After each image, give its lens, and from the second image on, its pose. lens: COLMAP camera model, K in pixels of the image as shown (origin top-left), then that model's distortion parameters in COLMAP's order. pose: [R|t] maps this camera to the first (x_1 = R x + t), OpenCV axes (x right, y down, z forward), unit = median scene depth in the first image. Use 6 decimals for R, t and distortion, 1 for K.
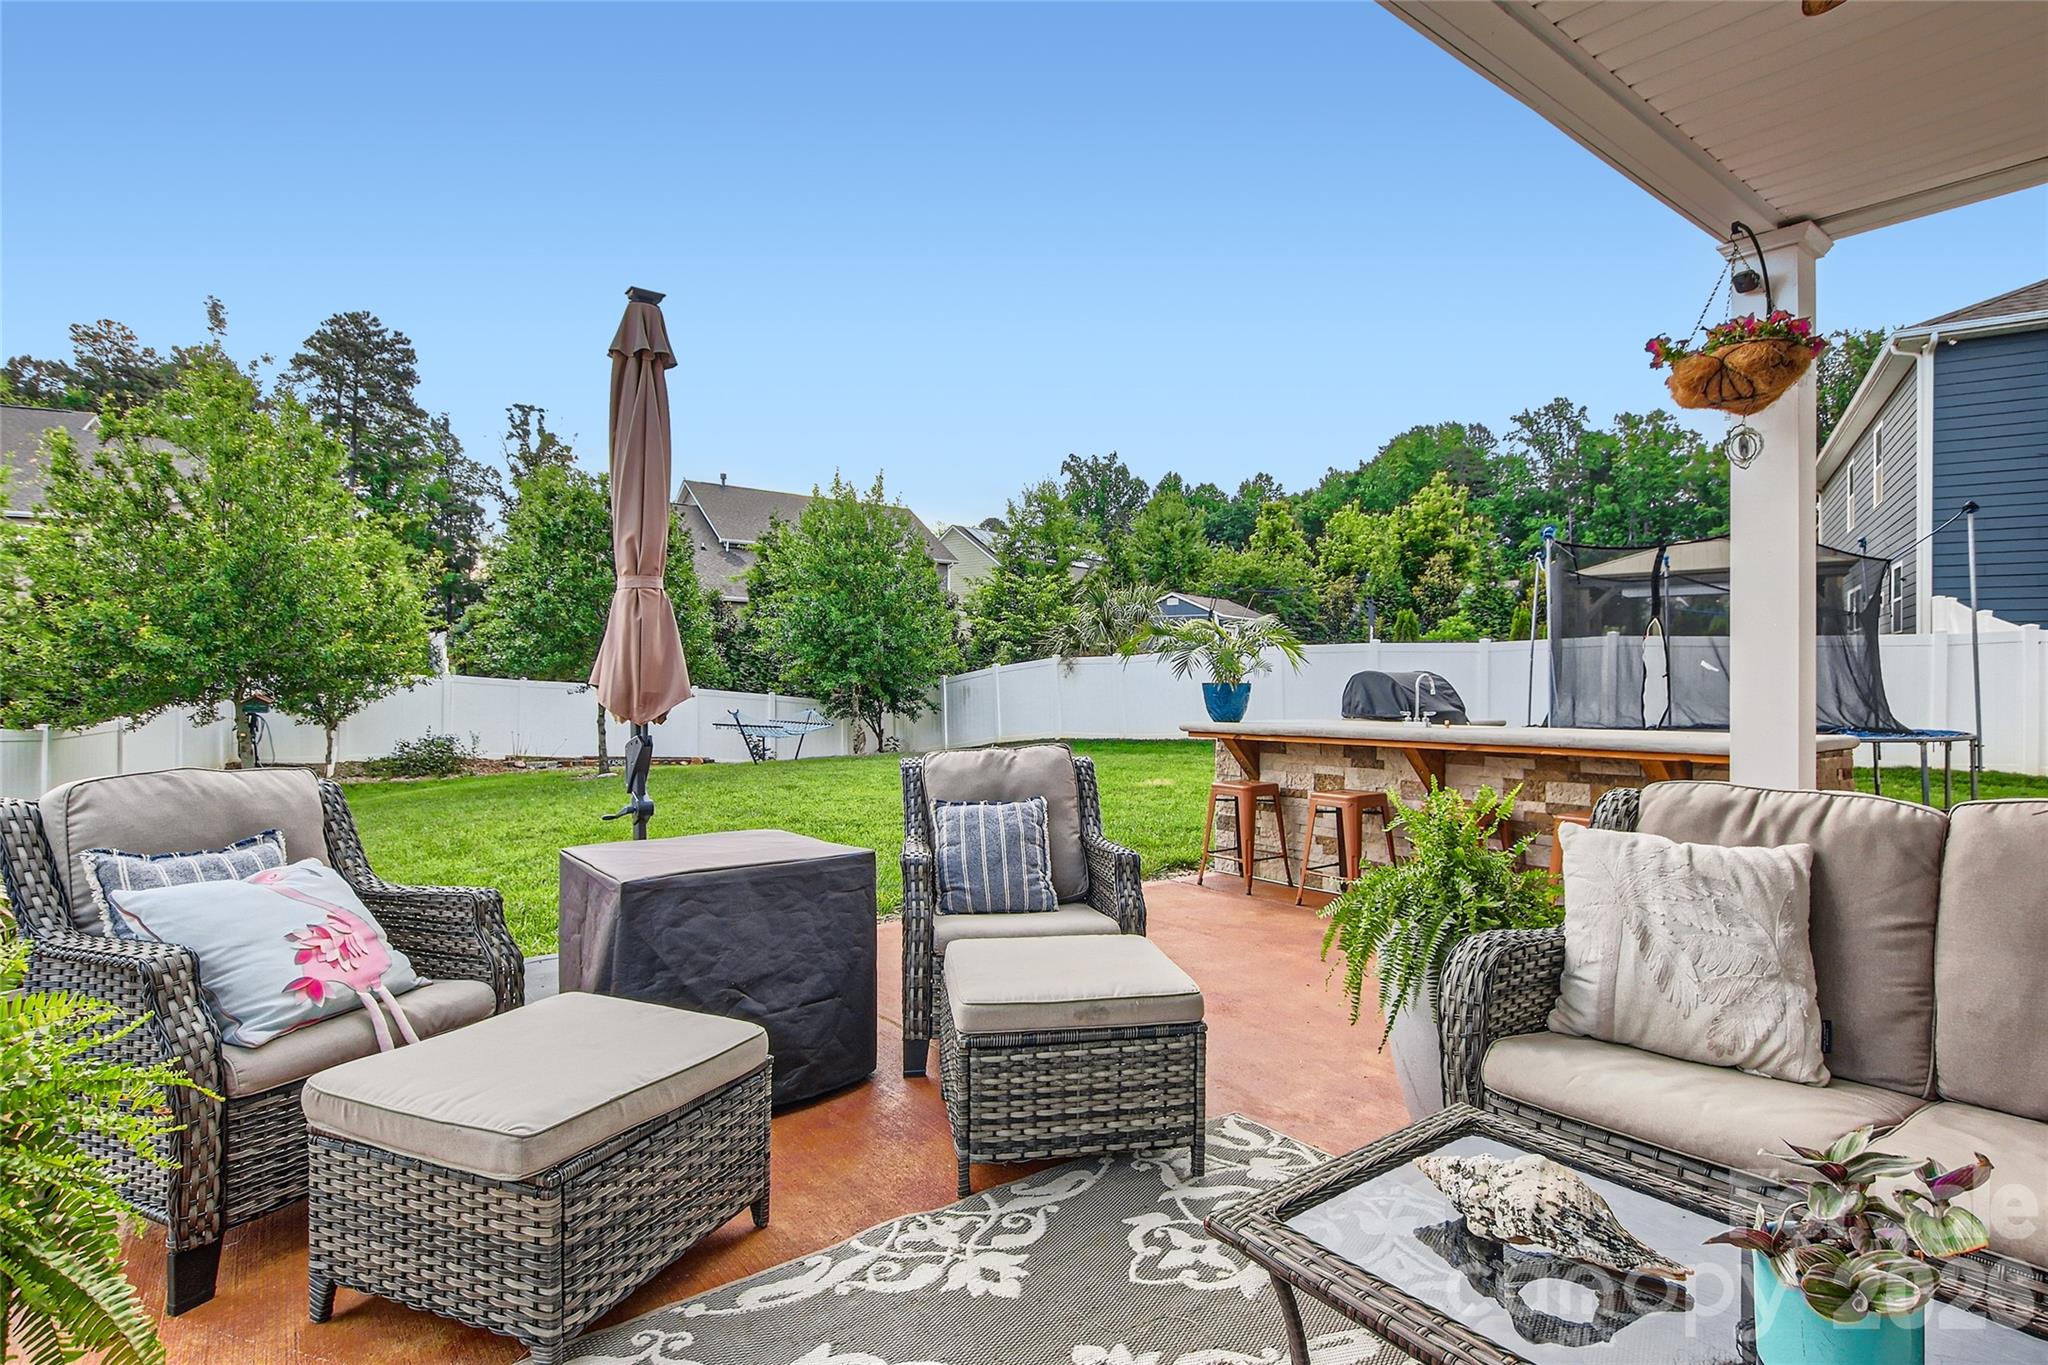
lens RADIAL K [[966.6, 0, 1054.3], [0, 966.6, 666.9], [0, 0, 1]] dist [-0.009745, 0.001193]
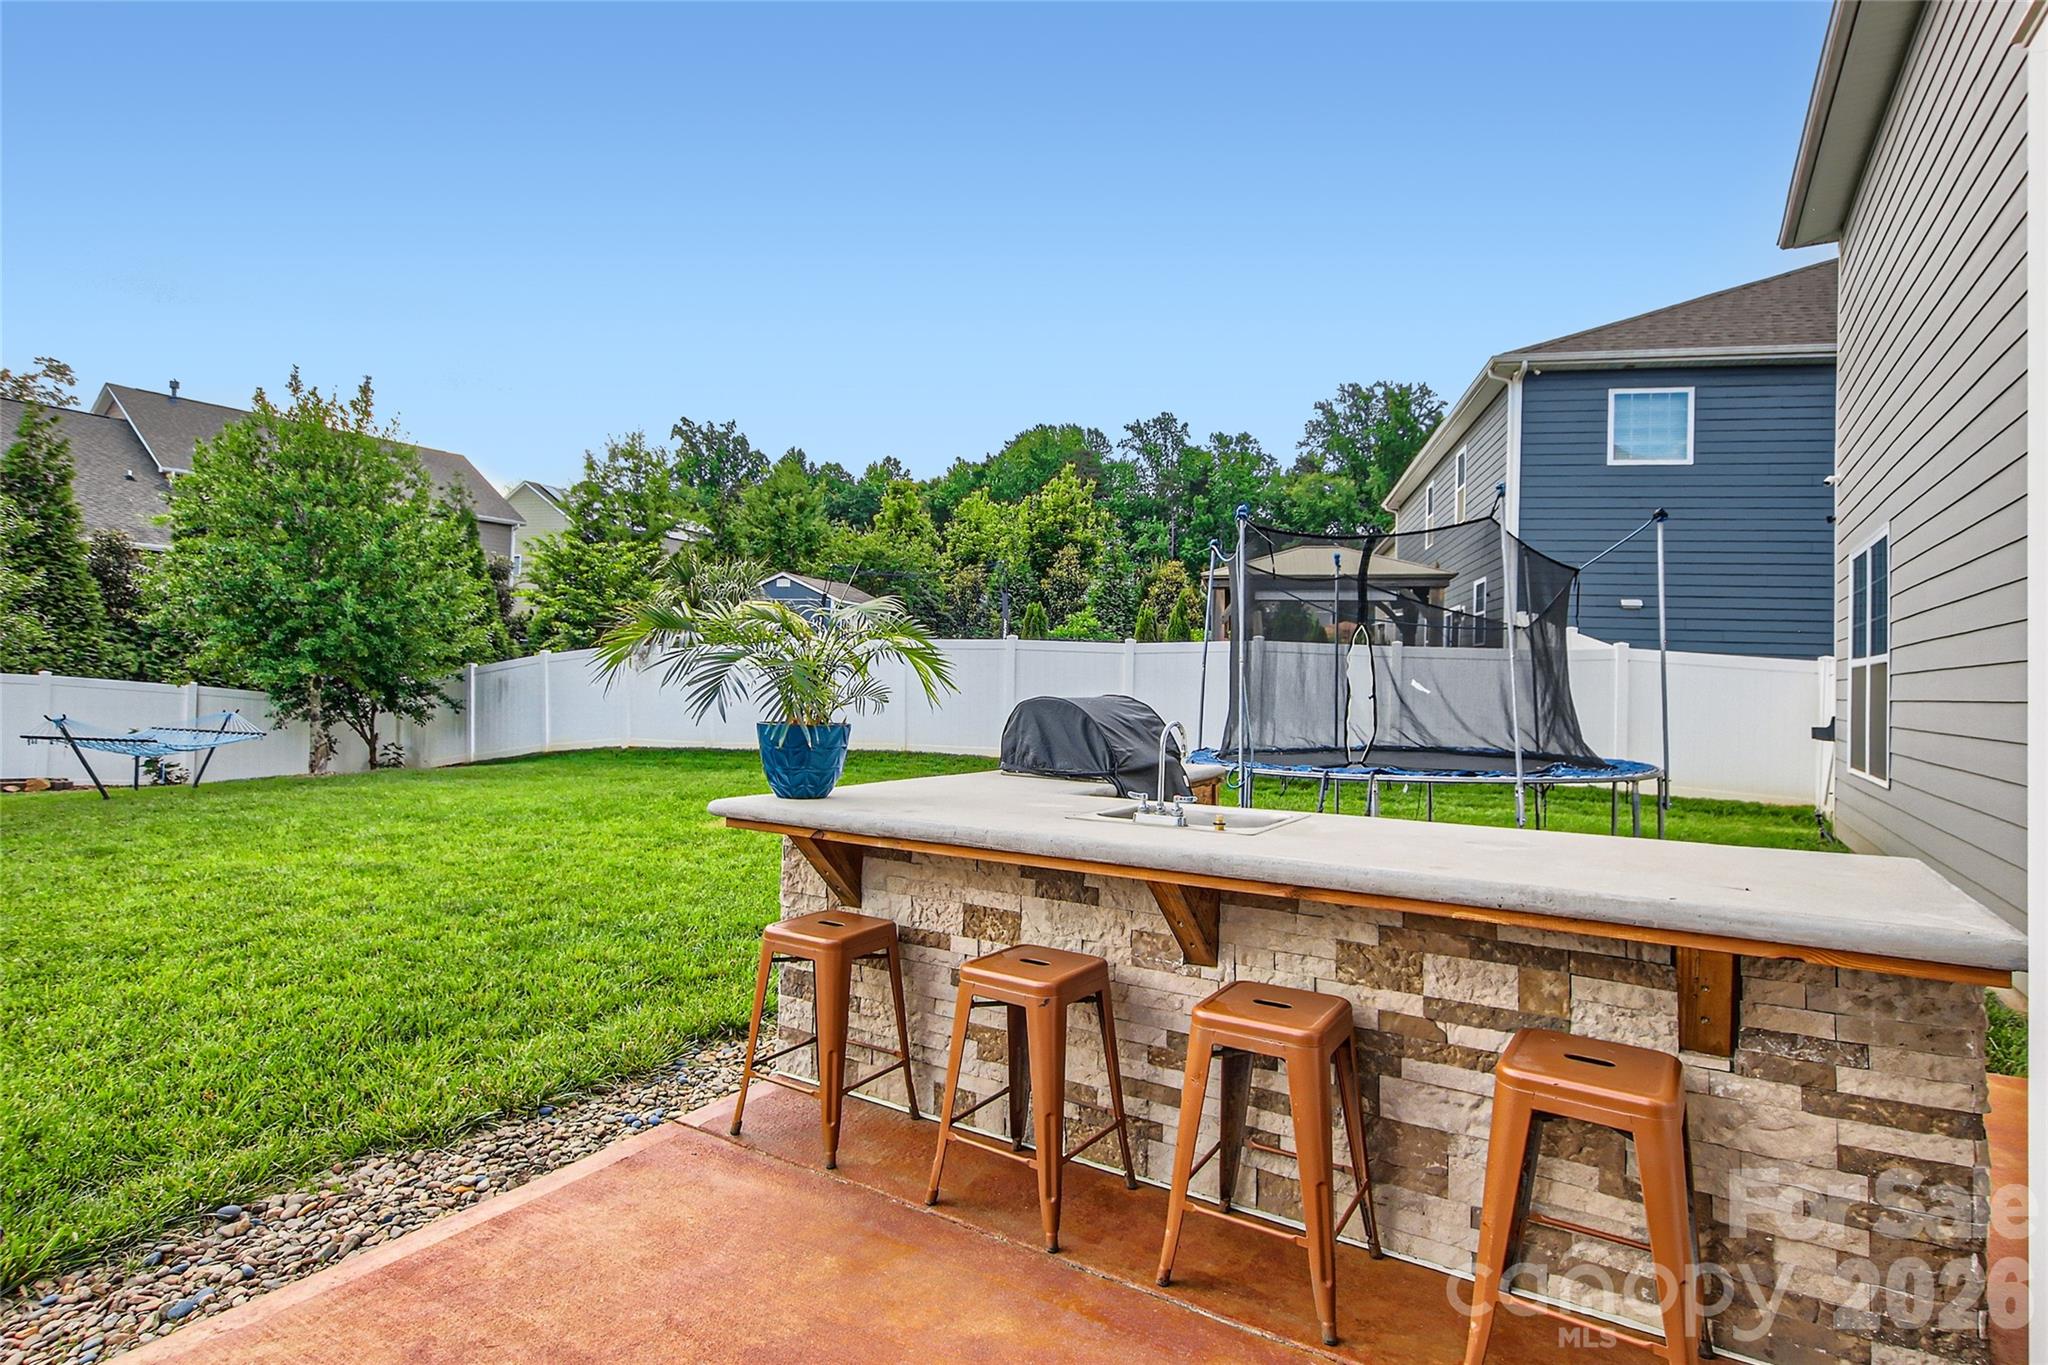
lens RADIAL K [[966.6, 0, 1054.3], [0, 966.6, 666.9], [0, 0, 1]] dist [-0.009745, 0.001193]
pose [[0.926783, 0.018124, 0.375160, 0.023108], [-0.023137, 0.999693, 0.008862, -0.004806], [-0.374884, -0.016893, 0.926918, 0.099415]]
